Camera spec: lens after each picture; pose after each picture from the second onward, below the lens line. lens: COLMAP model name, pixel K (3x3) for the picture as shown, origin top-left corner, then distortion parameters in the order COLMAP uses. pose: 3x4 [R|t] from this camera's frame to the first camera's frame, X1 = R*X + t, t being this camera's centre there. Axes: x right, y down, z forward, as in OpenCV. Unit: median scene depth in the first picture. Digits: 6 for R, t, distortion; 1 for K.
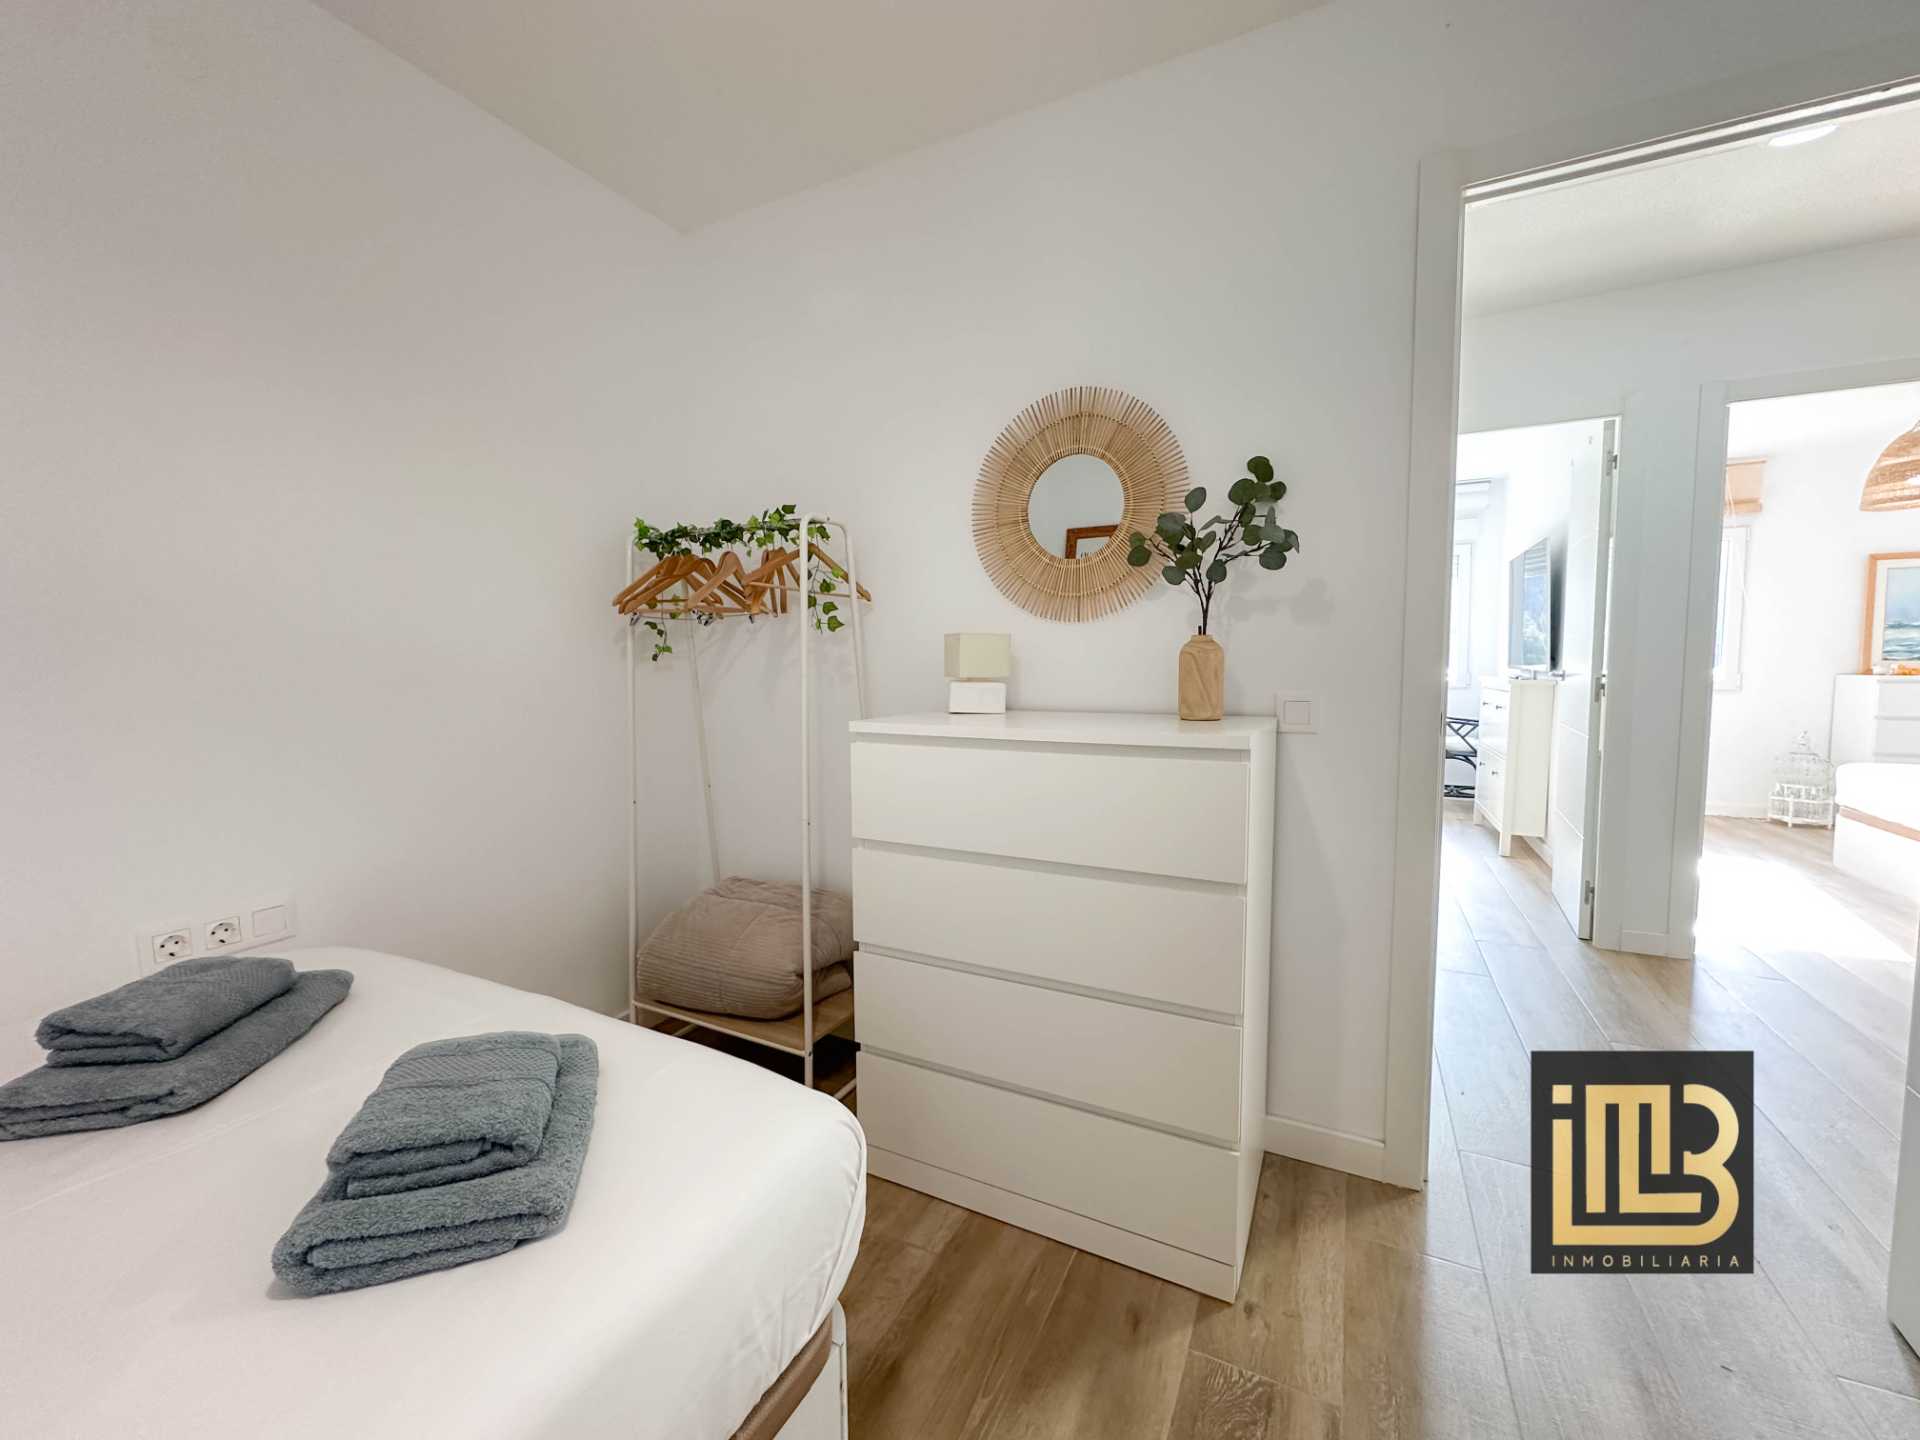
lens RADIAL K [[773.9, 0, 955.1], [0, 773.9, 719.8], [0, 0, 1]] dist [-0.003378, 0.001231]
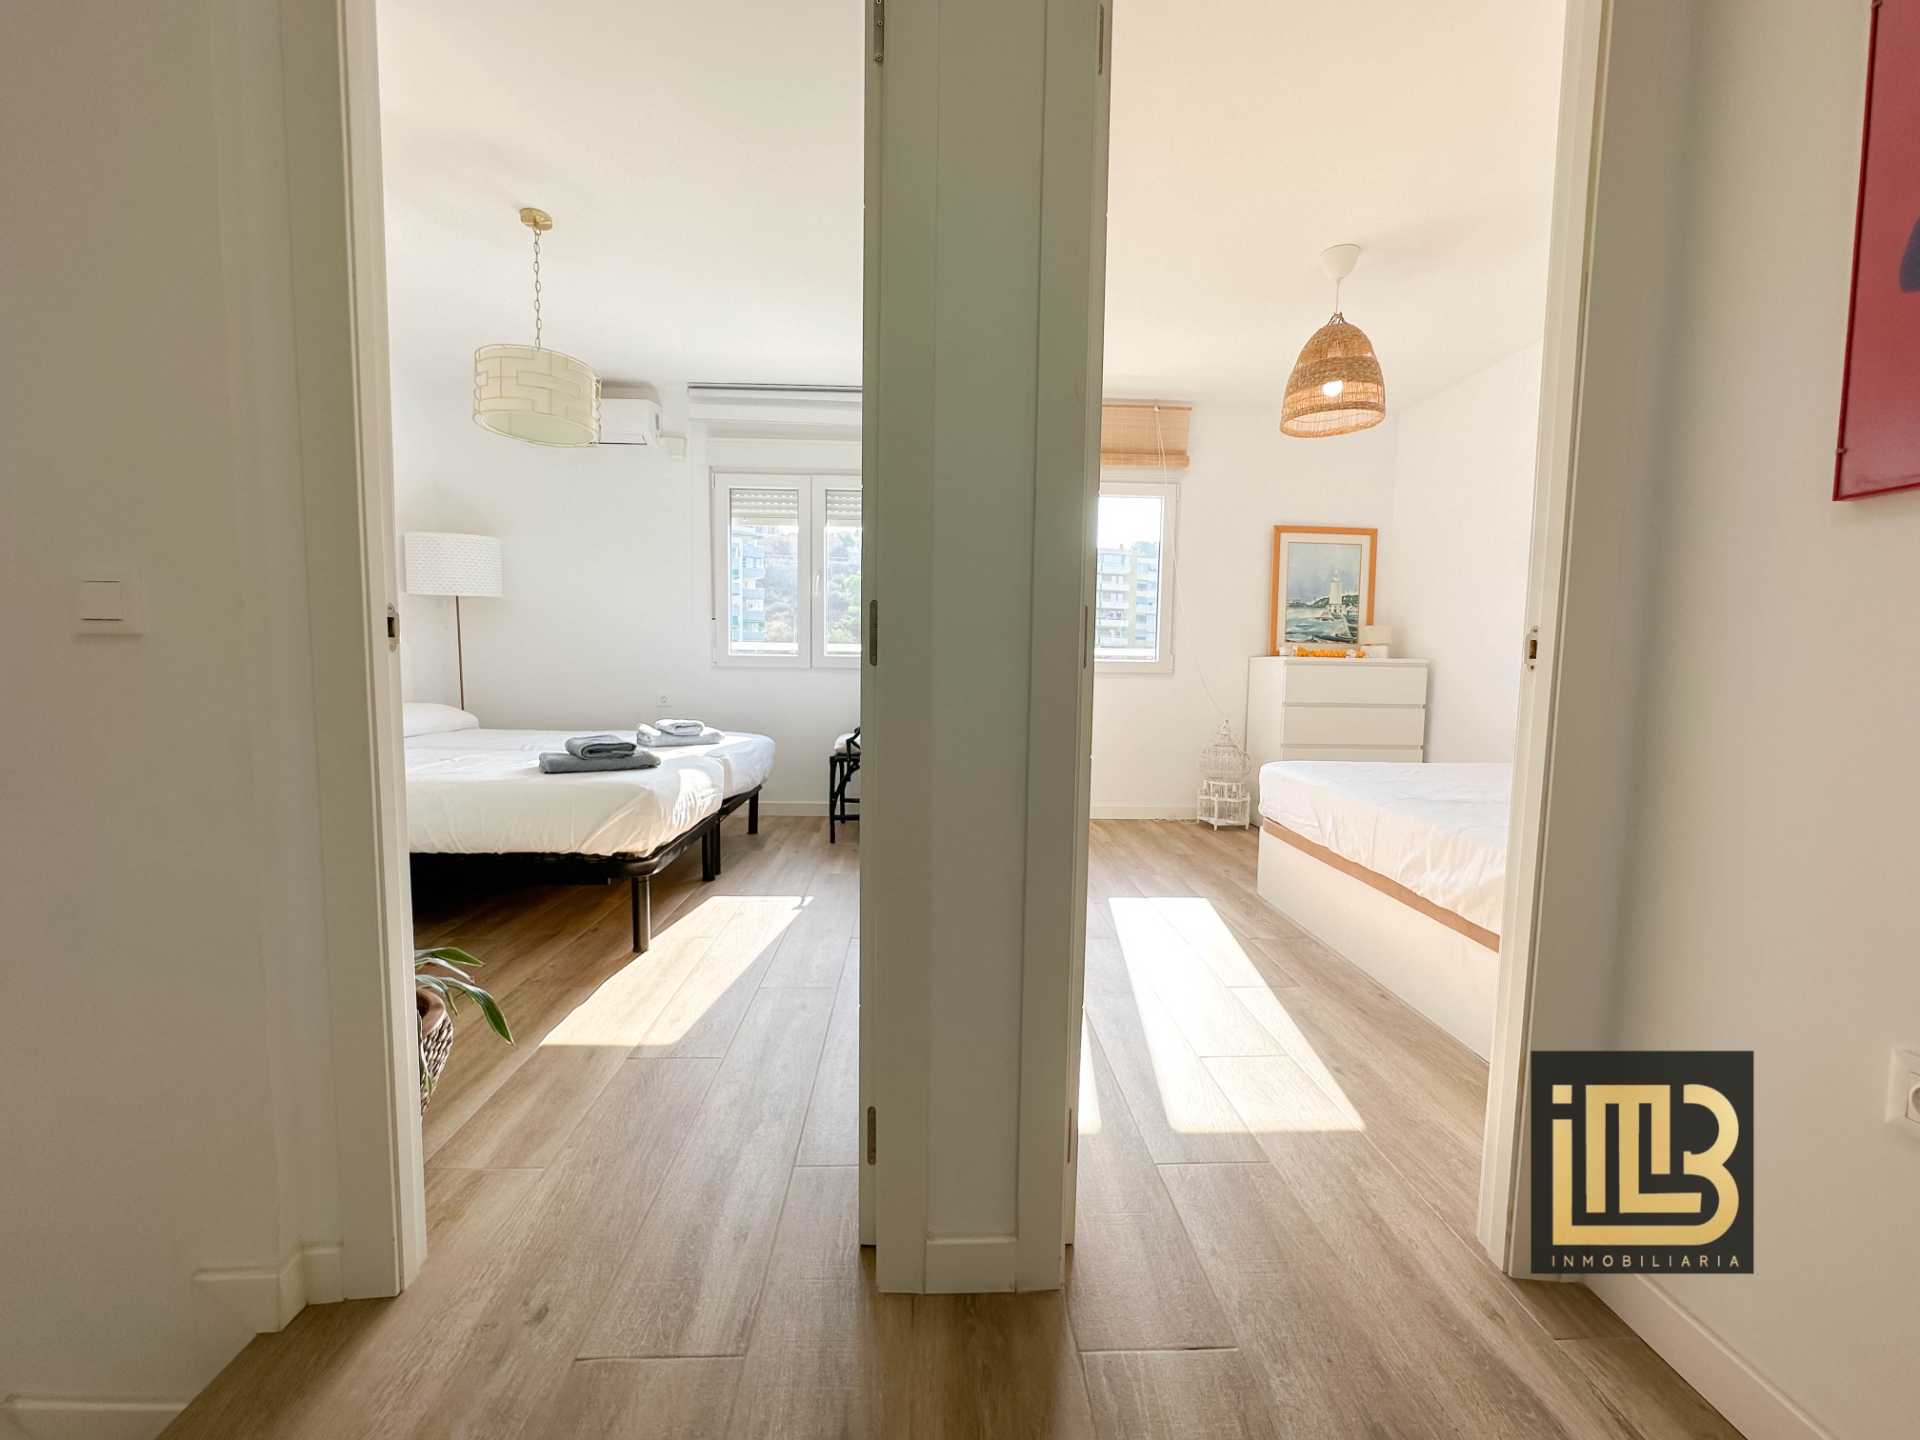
lens RADIAL K [[773.9, 0, 961.0], [0, 773.9, 718.7], [0, 0, 1]] dist [-0.003378, 0.001231]
pose [[0.872602, -0.019285, 0.488052, 0.411181], [0.013531, 0.999791, 0.015314, -0.004754], [-0.488245, -0.006759, 0.872680, 0.382927]]
